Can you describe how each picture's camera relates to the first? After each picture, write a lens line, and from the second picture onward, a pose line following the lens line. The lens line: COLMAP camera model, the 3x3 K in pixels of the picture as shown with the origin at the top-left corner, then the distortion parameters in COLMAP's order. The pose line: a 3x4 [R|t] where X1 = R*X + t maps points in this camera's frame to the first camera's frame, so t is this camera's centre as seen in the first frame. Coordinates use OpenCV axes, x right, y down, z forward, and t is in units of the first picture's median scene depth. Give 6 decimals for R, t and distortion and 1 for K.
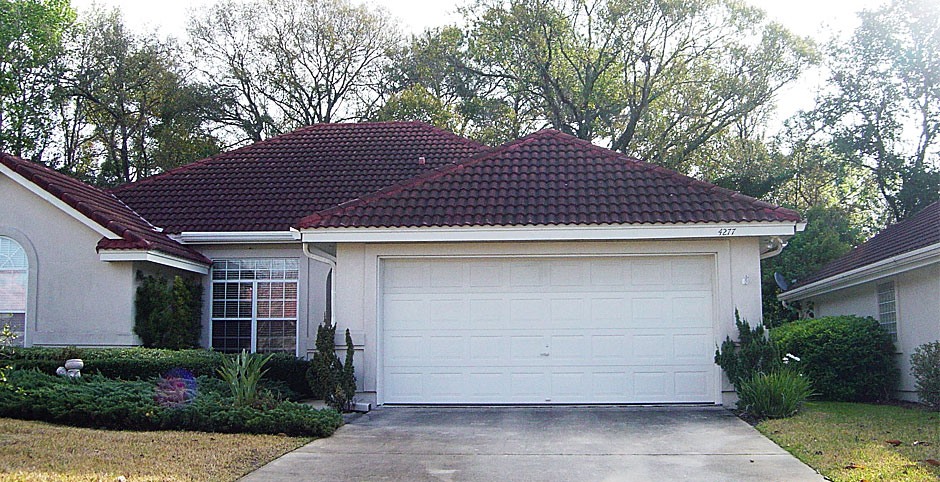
lens RADIAL K [[923.7, 0, 470.0], [0, 923.7, 241.0], [0, 0, 1]] dist [-0.001609, -0.022418]
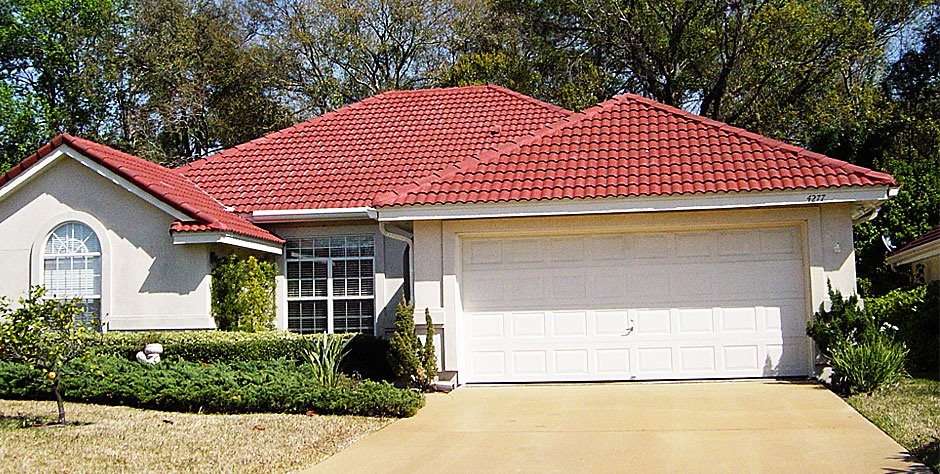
lens RADIAL K [[1136.9, 0, 470.0], [0, 1136.9, 237.0], [0, 0, 1]] dist [-0.007884, -0.024487]
pose [[0.995999, -0.029028, -0.084516, 0.014999], [0.032989, 0.998404, 0.045846, -0.030209], [0.083051, -0.048450, 0.995367, -0.174293]]
